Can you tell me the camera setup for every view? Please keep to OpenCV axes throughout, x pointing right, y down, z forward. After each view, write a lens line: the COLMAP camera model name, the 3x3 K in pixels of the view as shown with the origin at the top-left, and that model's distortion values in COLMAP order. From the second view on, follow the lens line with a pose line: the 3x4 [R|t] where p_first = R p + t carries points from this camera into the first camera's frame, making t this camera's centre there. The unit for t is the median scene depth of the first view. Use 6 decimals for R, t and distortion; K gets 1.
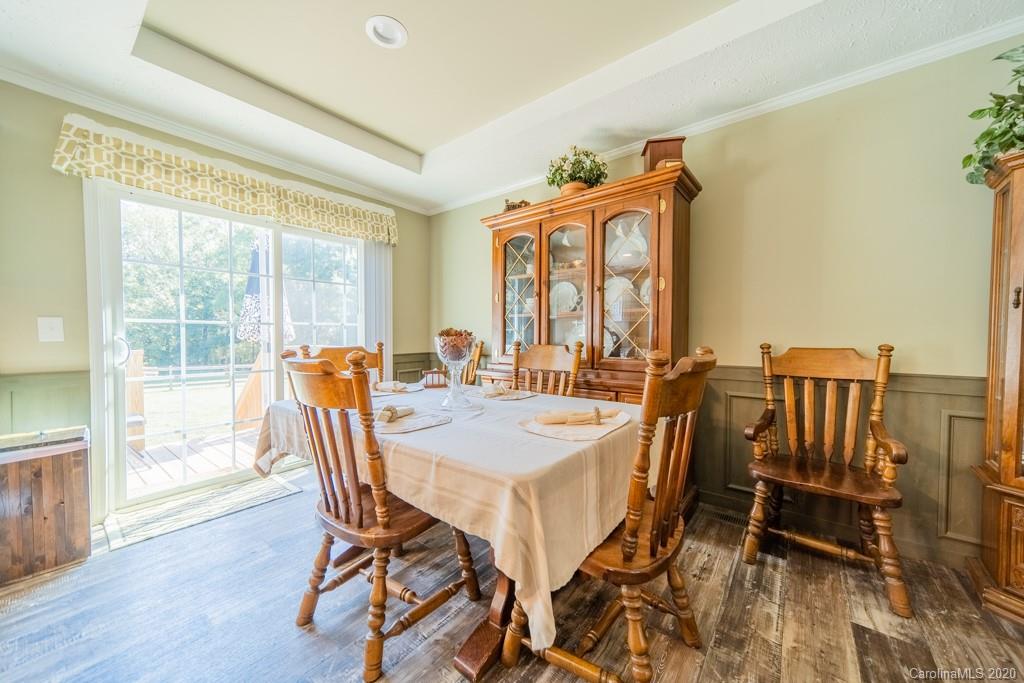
lens RADIAL K [[364.5, 0, 519.9], [0, 364.5, 333.0], [0, 0, 1]] dist [0.010390, 0.000142]
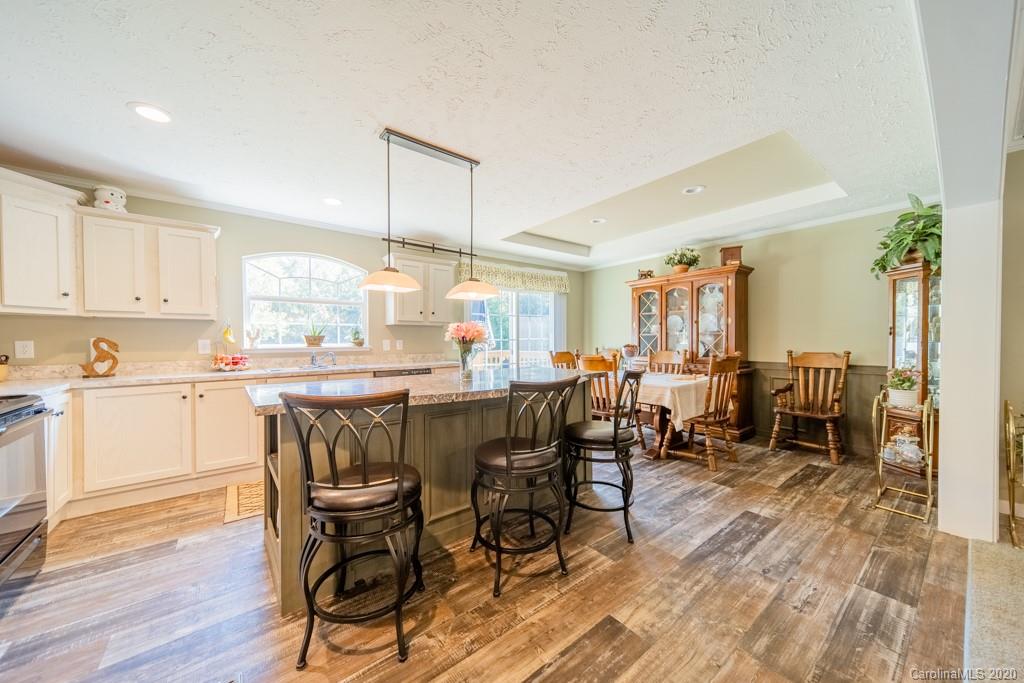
lens RADIAL K [[364.5, 0, 514.8], [0, 364.5, 339.1], [0, 0, 1]] dist [0.010390, 0.000142]
pose [[0.970220, -0.006228, -0.242146, -0.258763], [0.007675, 0.999958, 0.005032, -0.048482], [0.242105, -0.006740, 0.970227, -1.174460]]
